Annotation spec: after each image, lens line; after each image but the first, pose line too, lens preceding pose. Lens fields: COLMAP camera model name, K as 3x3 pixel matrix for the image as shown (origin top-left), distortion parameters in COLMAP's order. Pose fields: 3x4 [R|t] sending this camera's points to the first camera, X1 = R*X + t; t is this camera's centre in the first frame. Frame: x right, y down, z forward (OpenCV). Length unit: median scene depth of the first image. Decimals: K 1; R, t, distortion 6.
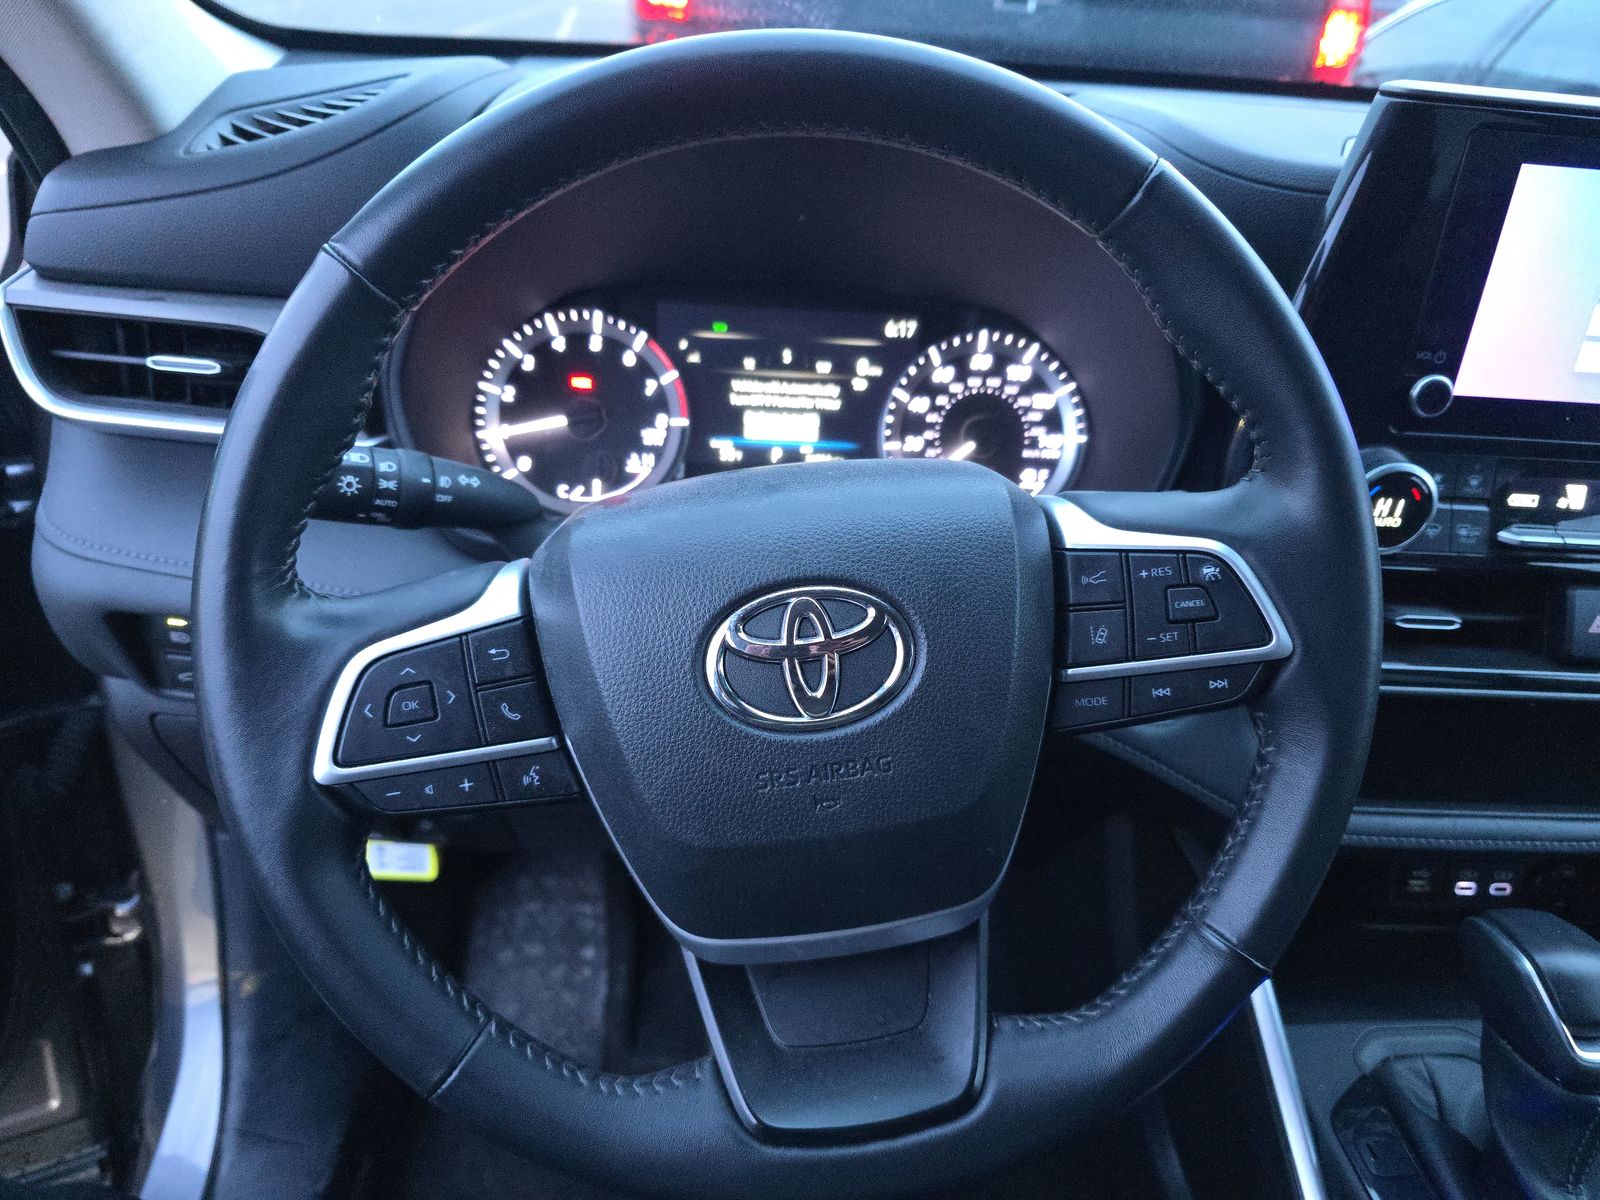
lens RADIAL K [[1054.9, 0, 800.0], [0, 1054.9, 600.0], [0, 0, 1]] dist [0.001149, -0.026949]
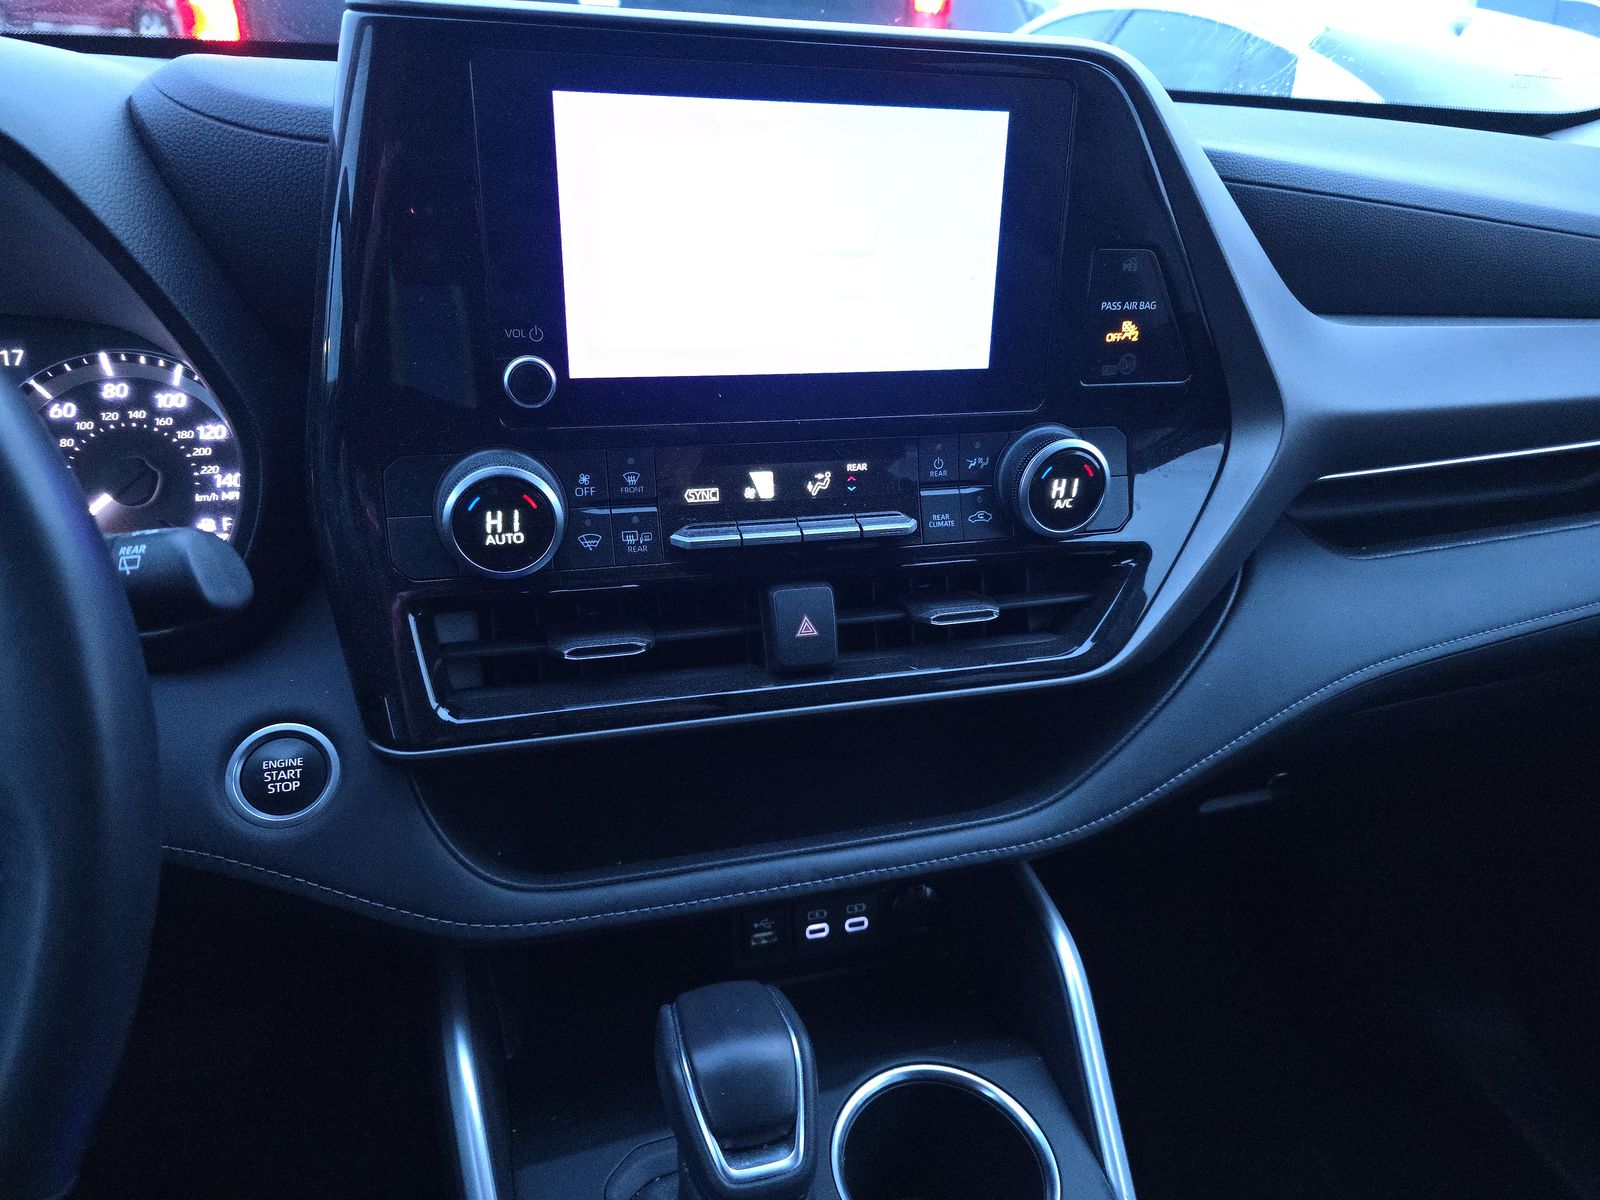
lens RADIAL K [[1054.9, 0, 800.0], [0, 1054.9, 600.0], [0, 0, 1]] dist [0.001149, -0.026949]
pose [[0.965657, -0.123995, 0.228324, 0.471243], [0.132762, 0.990872, -0.023384, 0.017398], [-0.223341, 0.052893, 0.973304, 0.126226]]
